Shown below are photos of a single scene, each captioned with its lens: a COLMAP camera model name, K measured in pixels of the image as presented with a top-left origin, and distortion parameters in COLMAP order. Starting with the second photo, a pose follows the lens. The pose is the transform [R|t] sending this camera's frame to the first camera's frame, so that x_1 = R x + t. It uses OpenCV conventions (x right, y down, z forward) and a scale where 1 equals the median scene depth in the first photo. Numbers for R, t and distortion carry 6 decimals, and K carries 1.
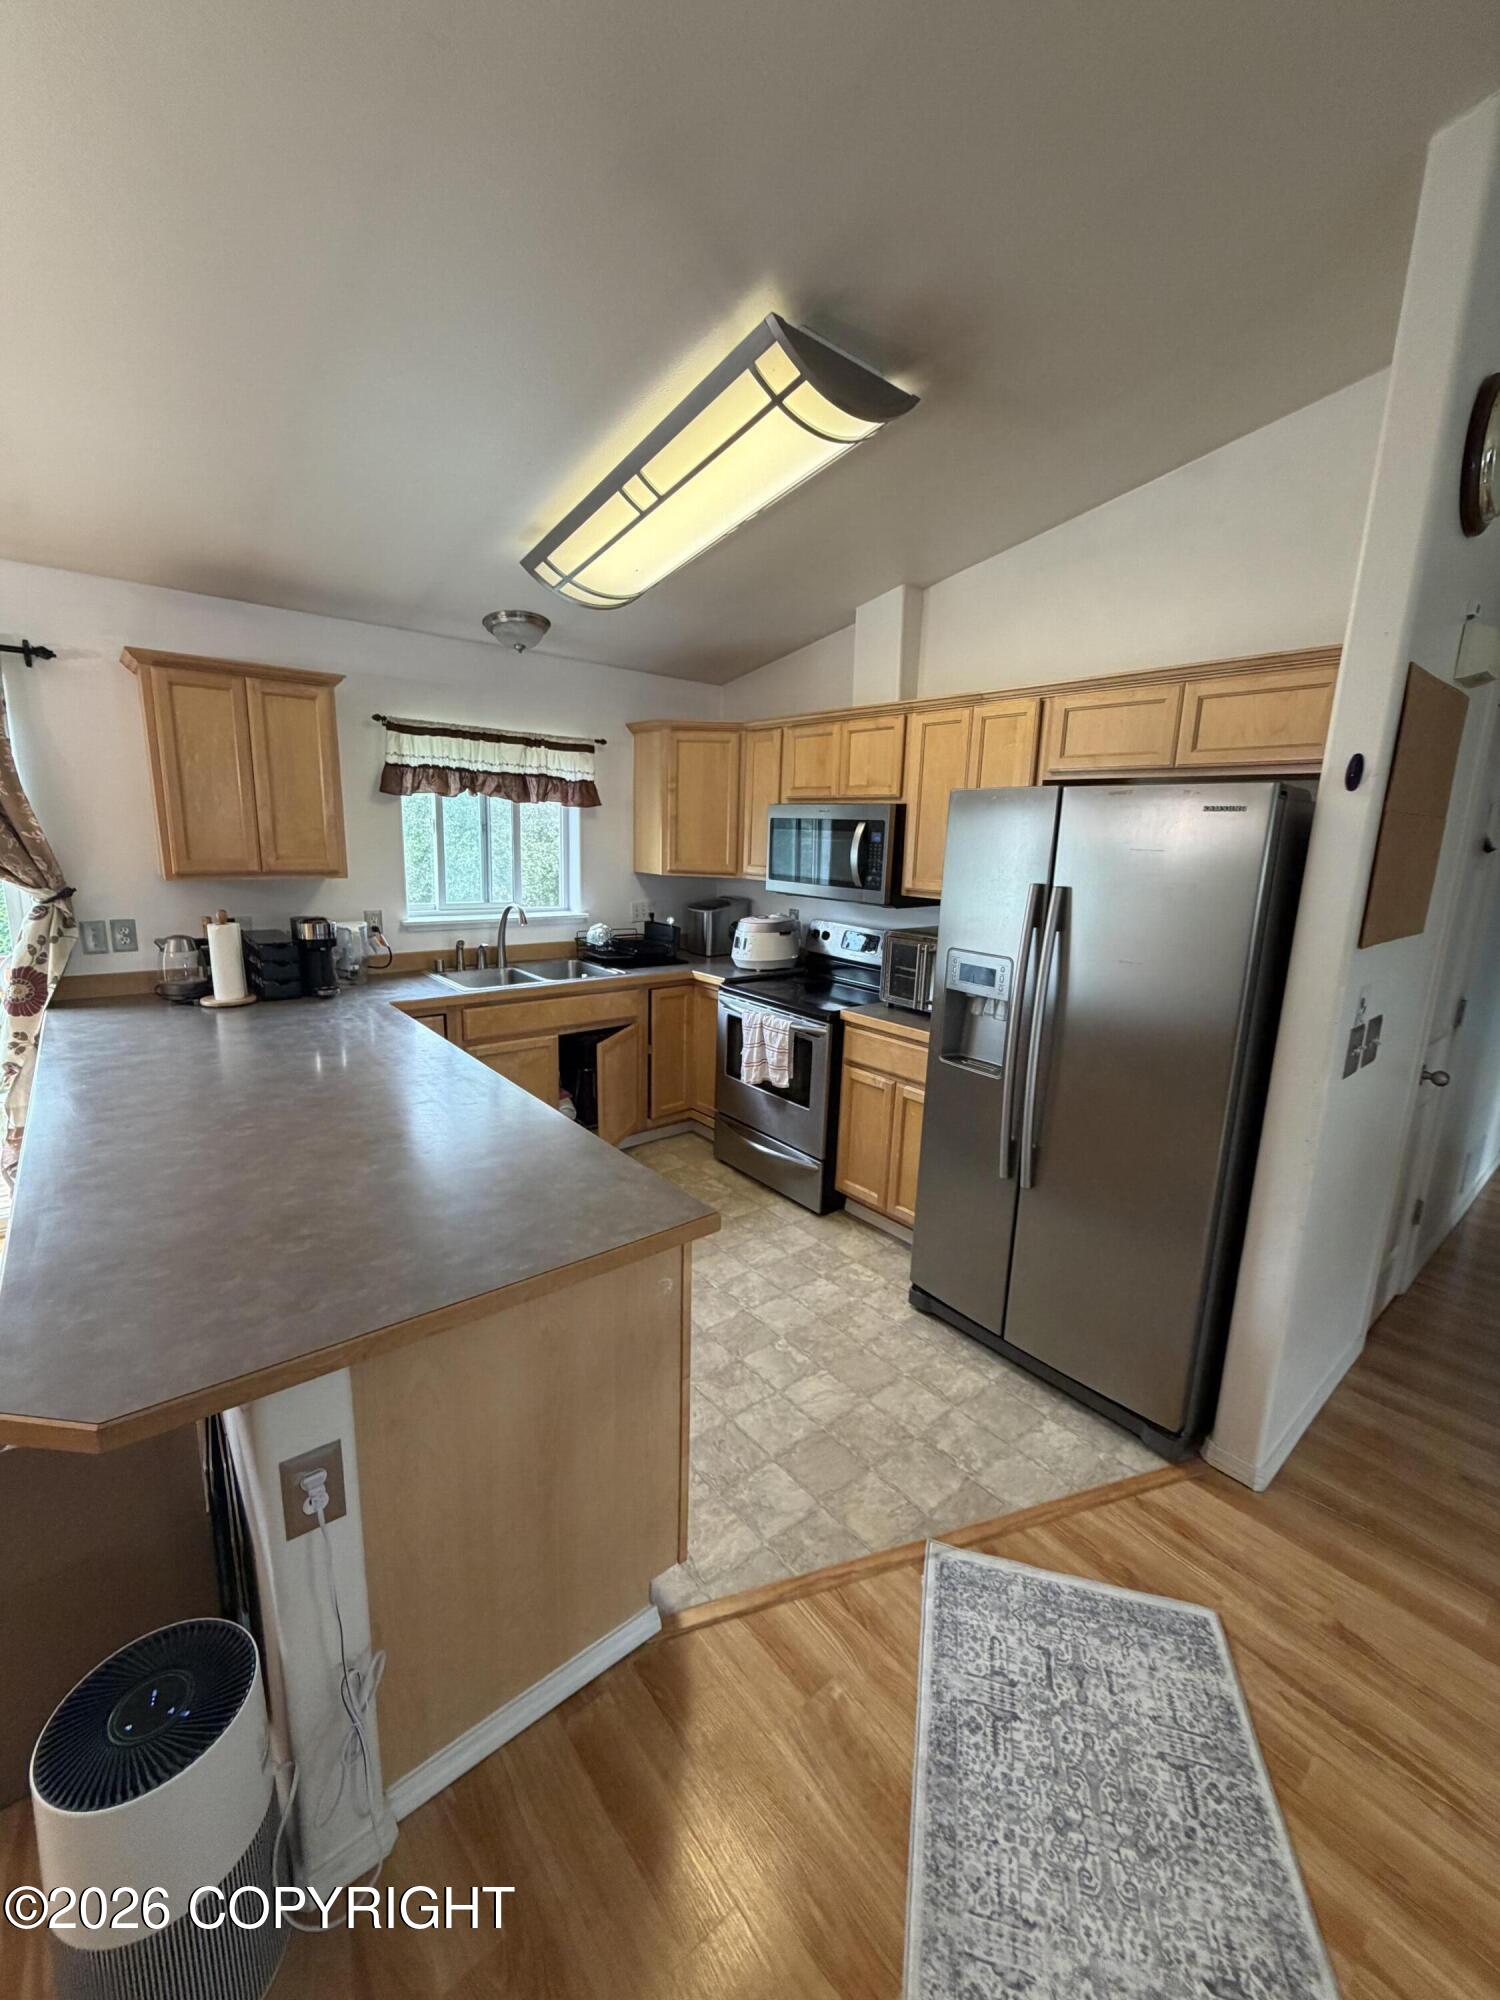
lens RADIAL K [[796.4, 0, 746.8], [0, 796.4, 993.8], [0, 0, 1]] dist [-0.001478, 0.000599]
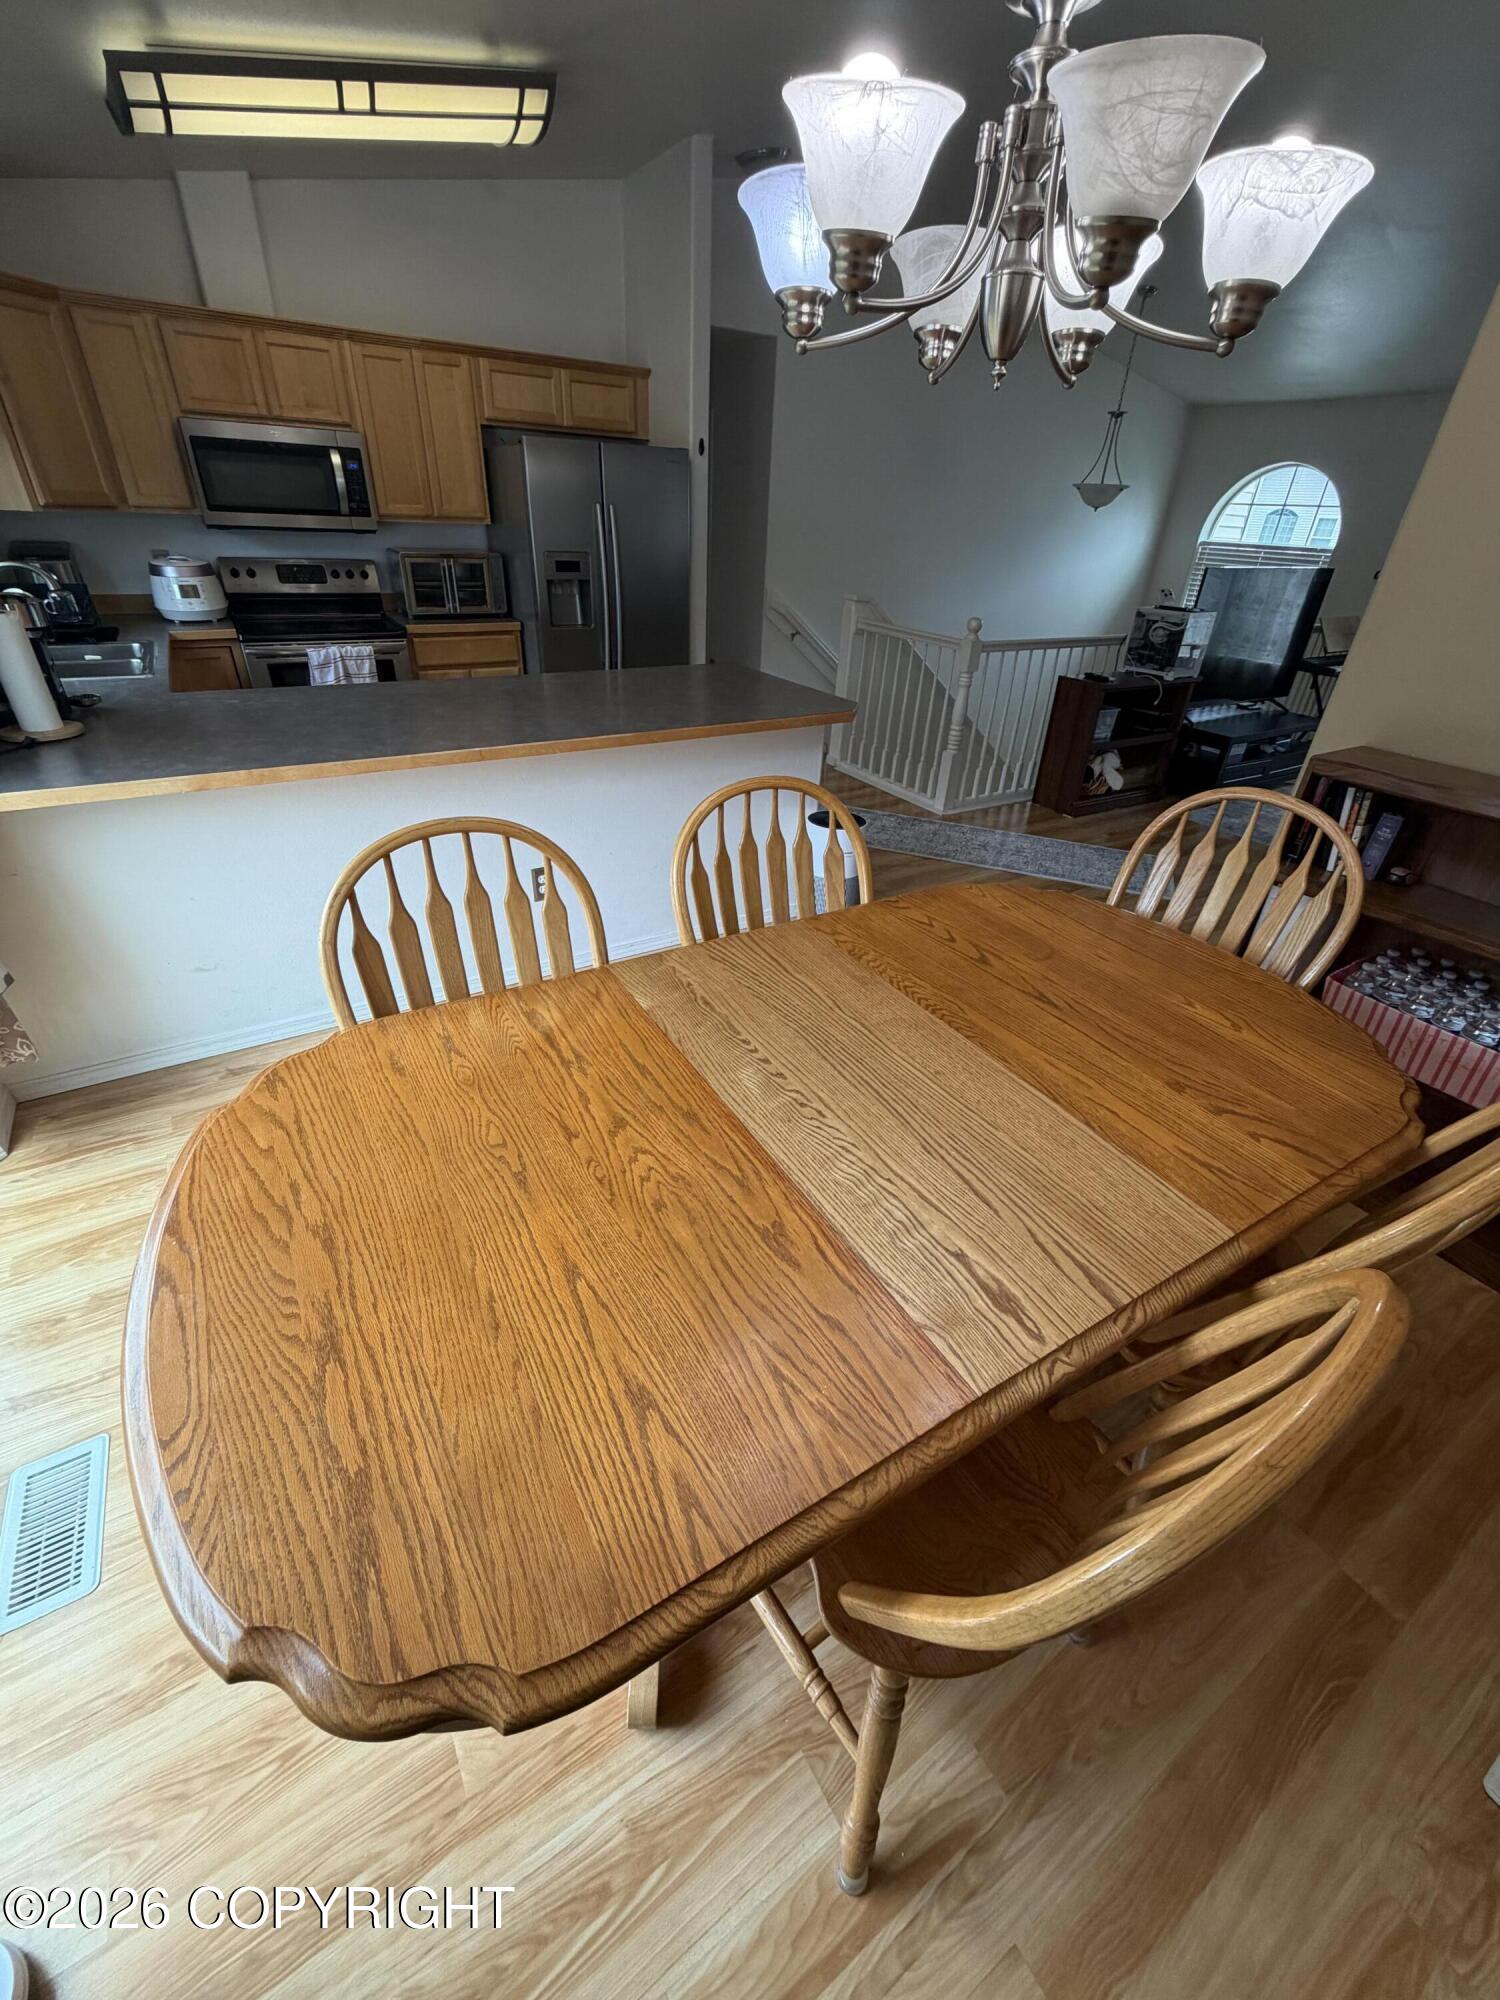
lens RADIAL K [[796.4, 0, 740.5], [0, 796.4, 998.0], [0, 0, 1]] dist [-0.001478, 0.000599]
pose [[0.142064, -0.542889, 0.827701, -1.383695], [0.160904, 0.837726, 0.521847, -0.069527], [-0.976692, 0.059045, 0.206364, 0.288369]]
